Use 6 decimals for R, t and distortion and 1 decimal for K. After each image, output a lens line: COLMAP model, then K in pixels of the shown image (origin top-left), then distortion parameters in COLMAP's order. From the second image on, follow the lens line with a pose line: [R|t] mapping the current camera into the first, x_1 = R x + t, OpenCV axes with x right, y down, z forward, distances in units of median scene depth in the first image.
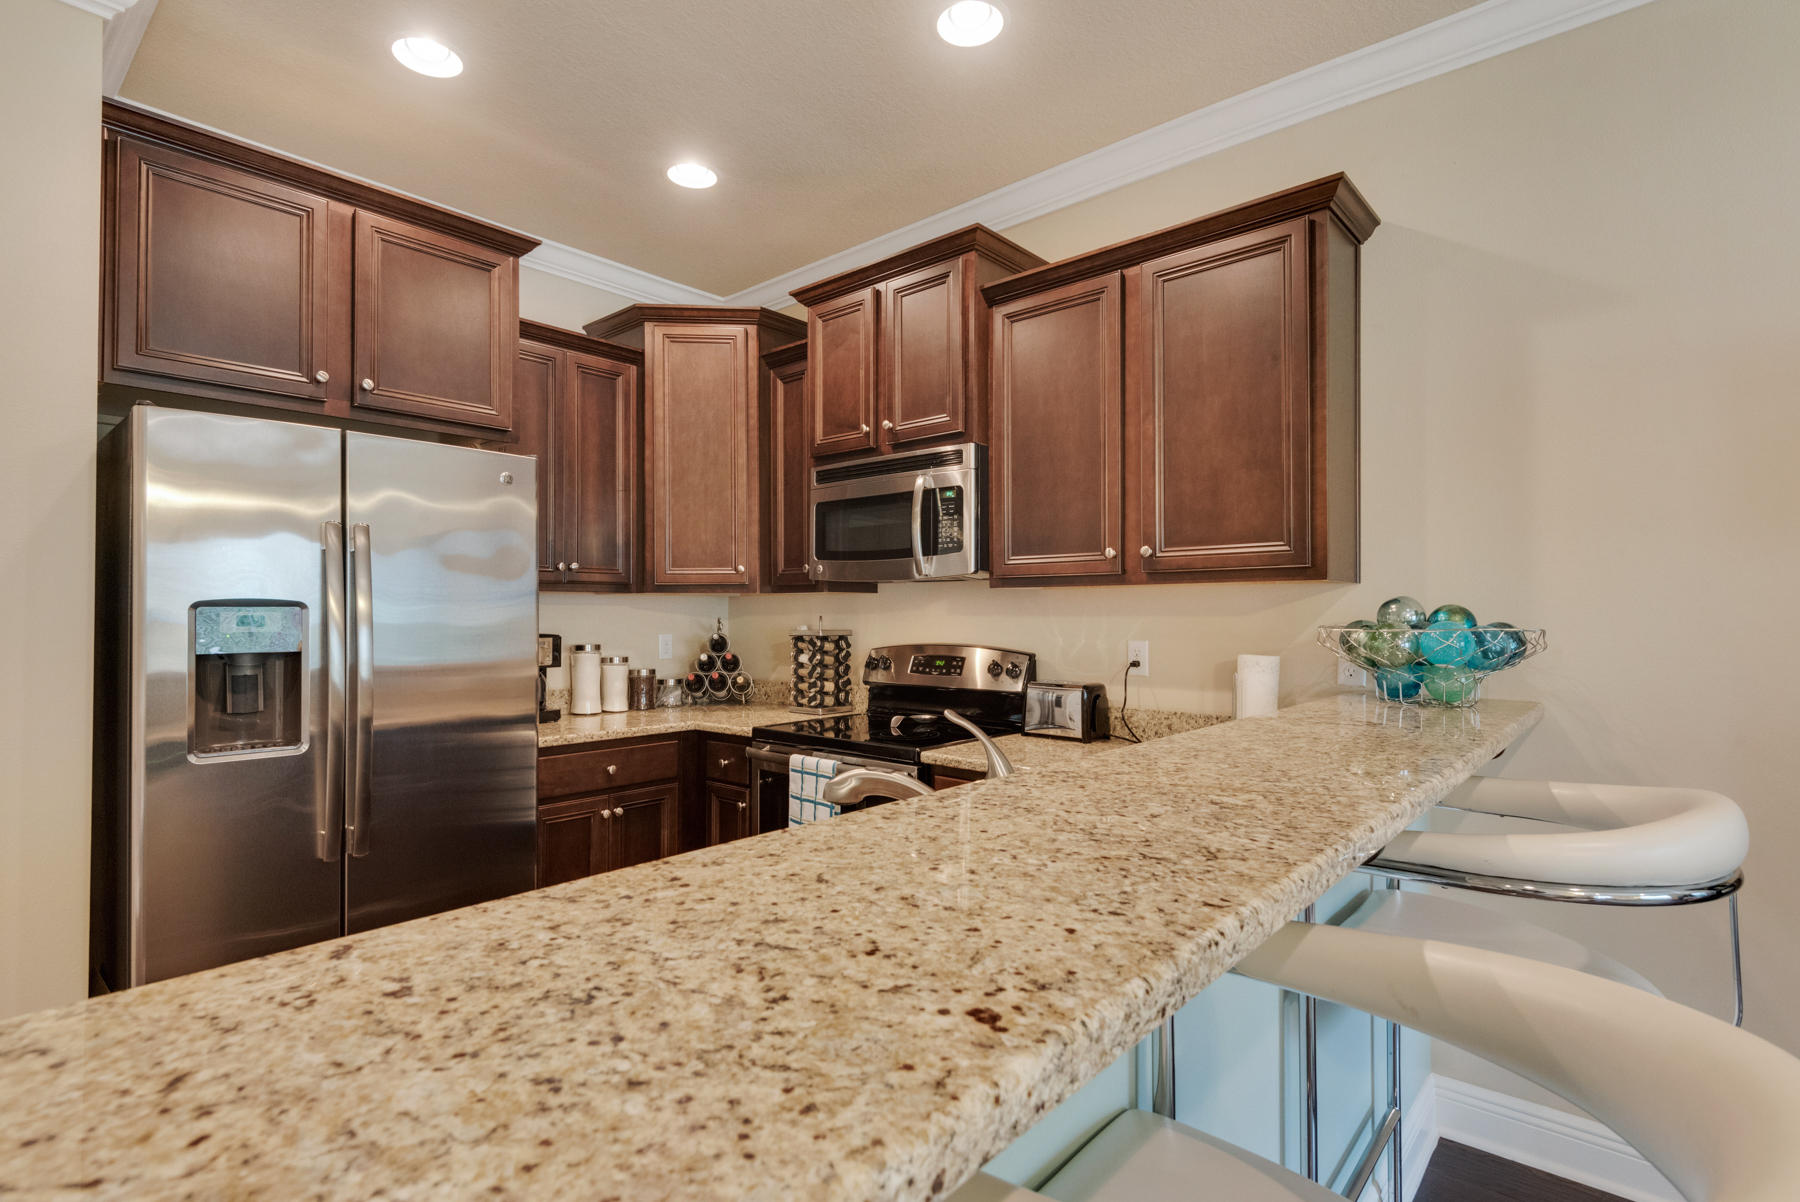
lens RADIAL K [[853.3, 0, 906.4], [0, 853.3, 602.6], [0, 0, 1]] dist [0.012878, -0.008532]
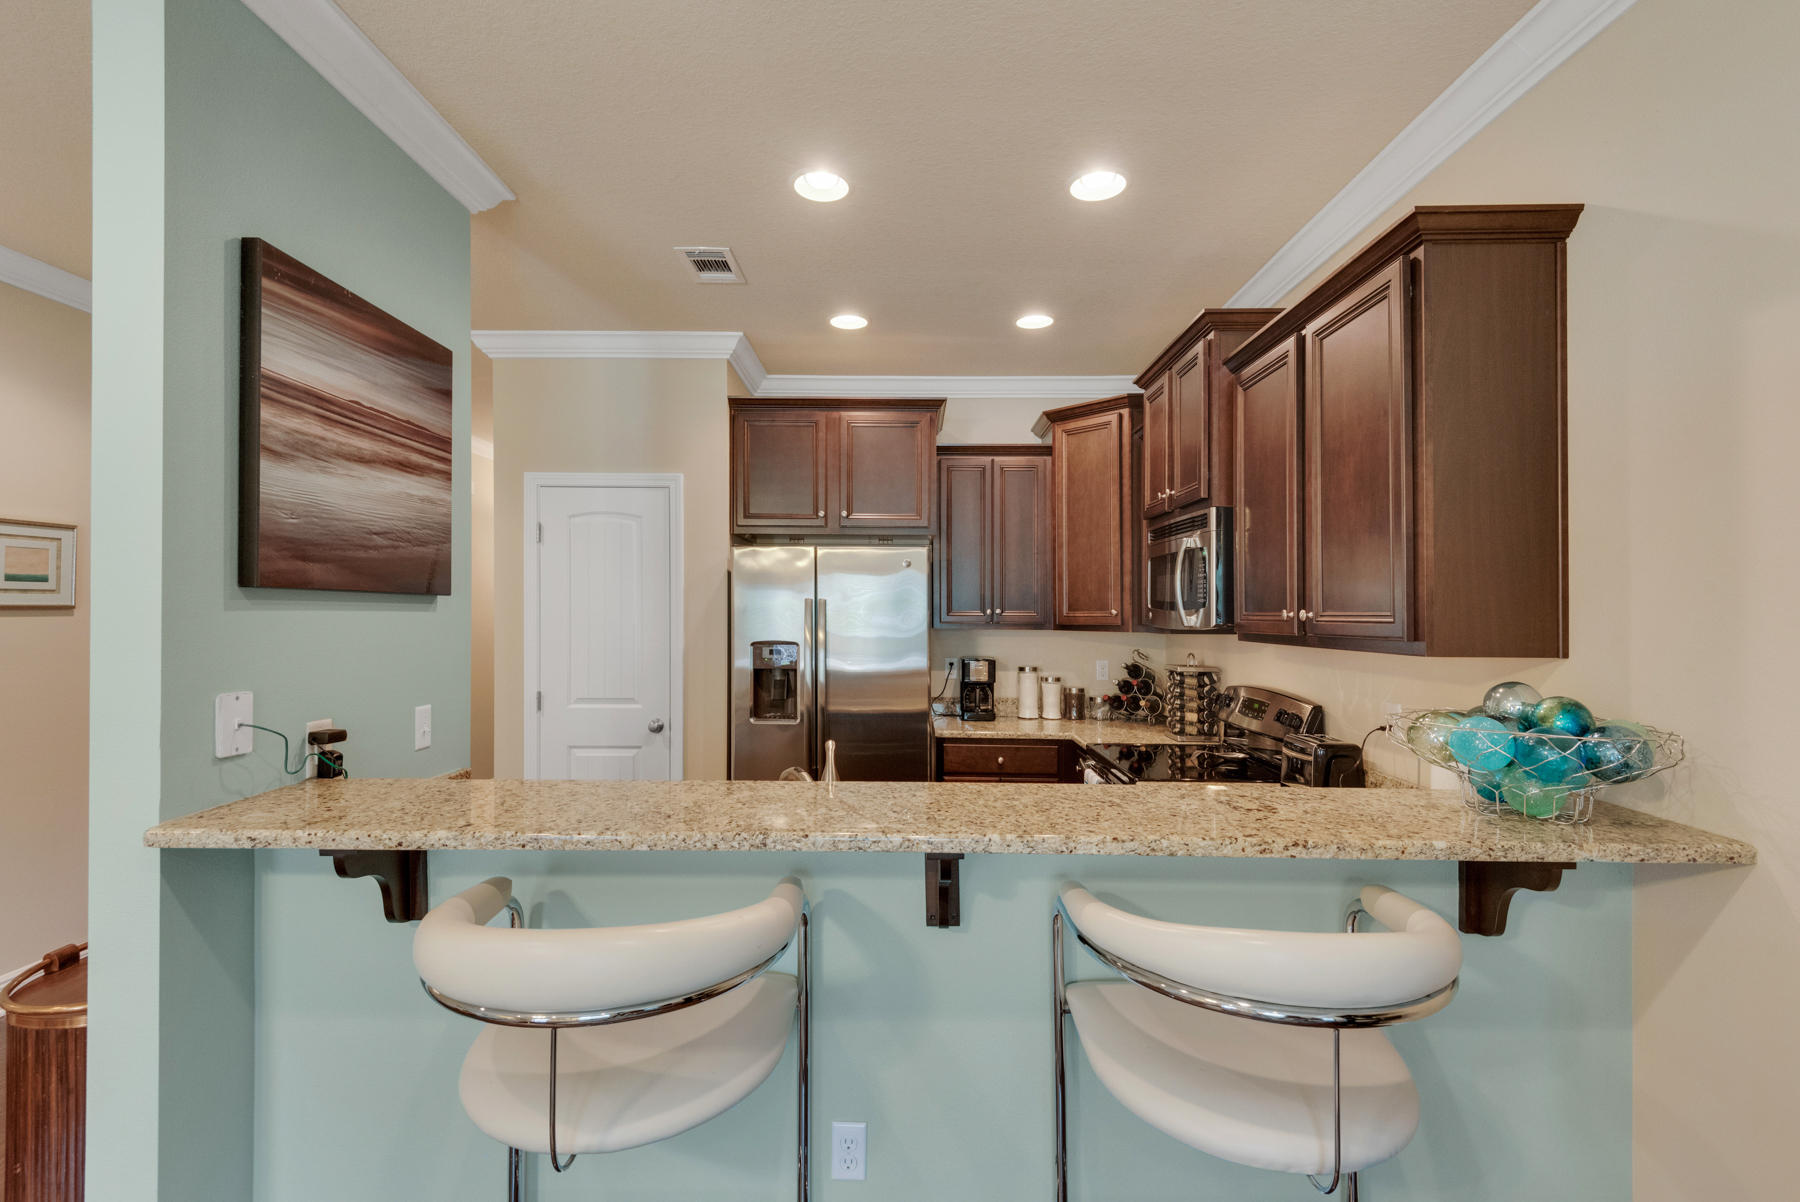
lens RADIAL K [[816.4, 0, 904.3], [0, 816.4, 608.7], [0, 0, 1]] dist [0.031292, -0.012693]
pose [[0.653733, 0.003461, -0.756718, 0.592496], [0.000277, 0.999988, 0.004813, -0.061023], [0.756726, -0.003356, 0.653724, 0.016458]]
